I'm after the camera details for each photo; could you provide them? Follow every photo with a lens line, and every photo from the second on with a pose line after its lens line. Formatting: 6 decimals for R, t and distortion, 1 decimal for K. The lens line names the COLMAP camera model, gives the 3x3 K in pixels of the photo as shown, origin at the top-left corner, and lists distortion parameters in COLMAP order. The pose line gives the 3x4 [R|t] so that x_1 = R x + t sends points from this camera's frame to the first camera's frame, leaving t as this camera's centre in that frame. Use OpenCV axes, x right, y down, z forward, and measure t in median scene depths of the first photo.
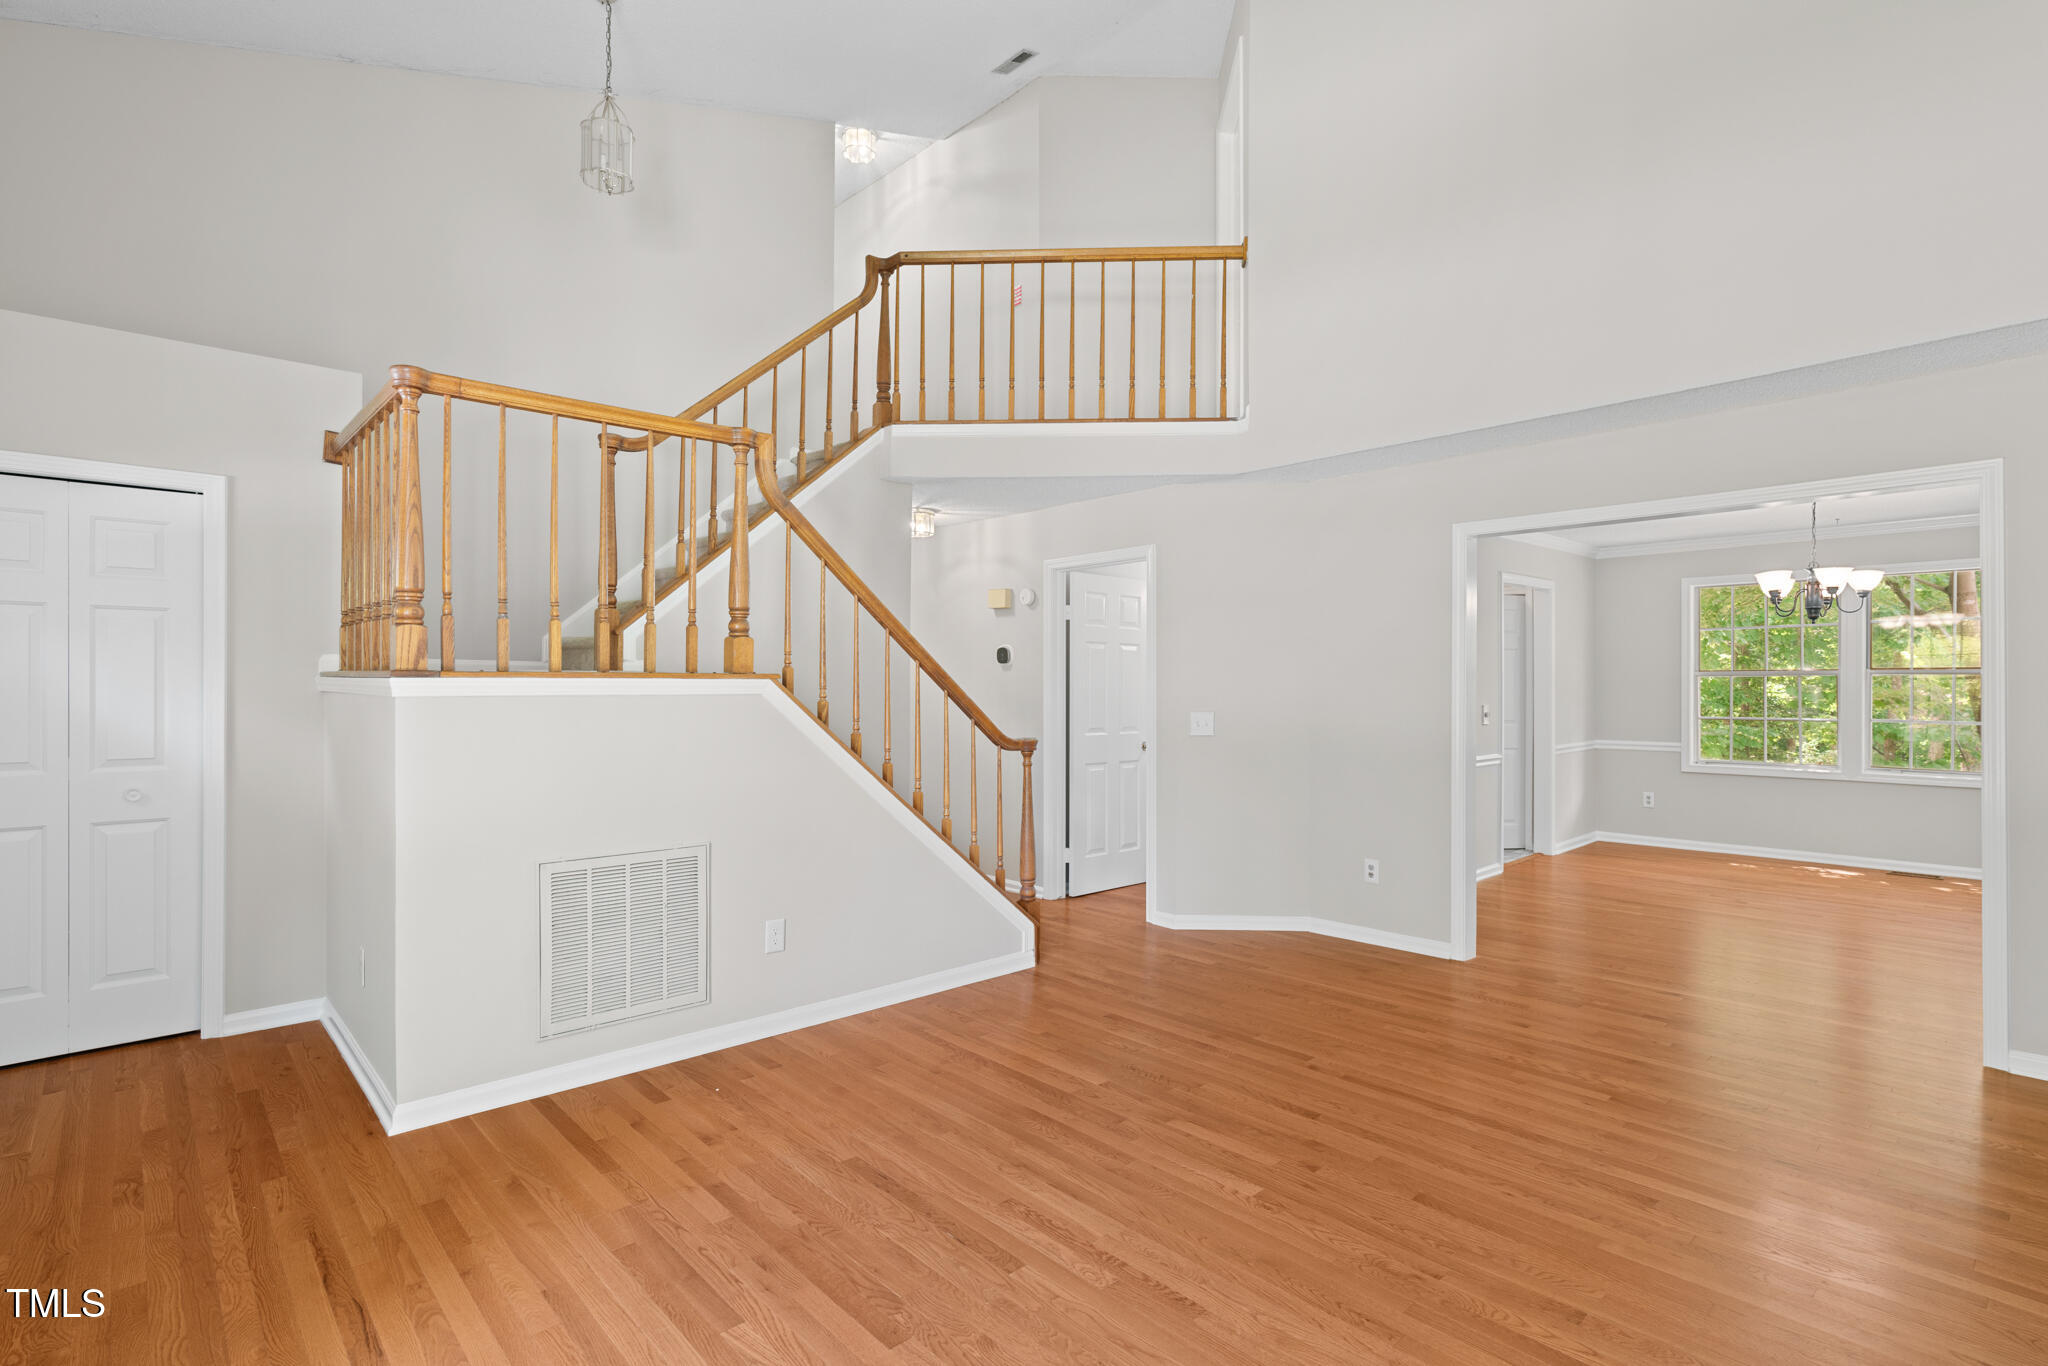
lens RADIAL K [[981.7, 0, 1030.4], [0, 981.7, 684.9], [0, 0, 1]] dist [-0.003380, 0.003095]
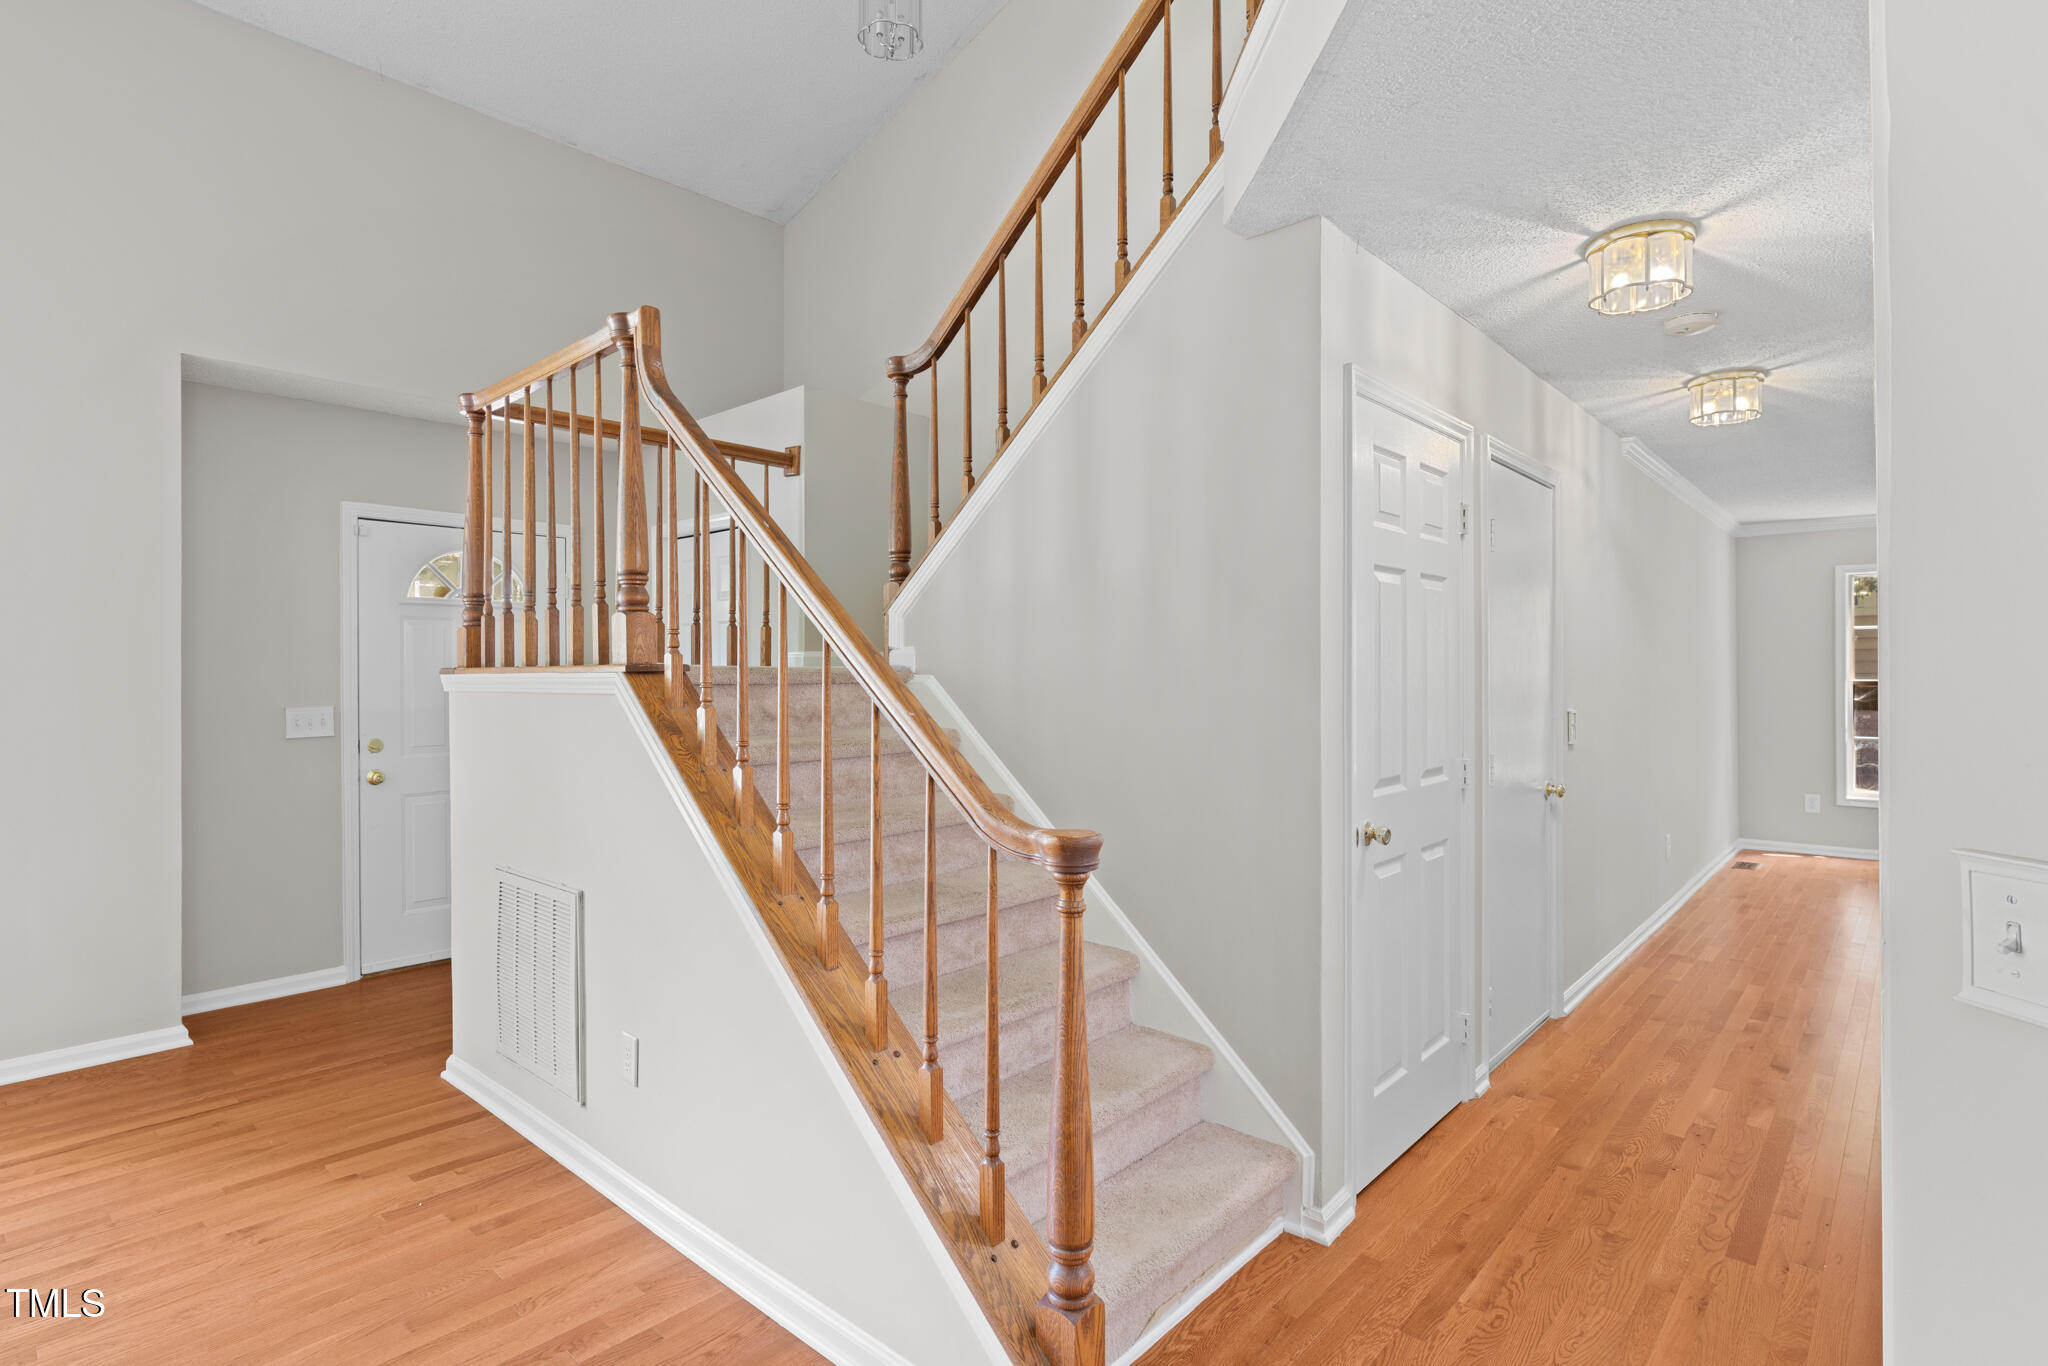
lens RADIAL K [[1006.5, 0, 1022.5], [0, 1006.5, 670.7], [0, 0, 1]] dist [-0.006349, 0.001846]
pose [[0.098454, -0.007447, -0.995114, 0.525224], [0.004472, 0.999965, -0.007041, -0.002604], [0.995132, -0.003756, 0.098484, 1.406062]]
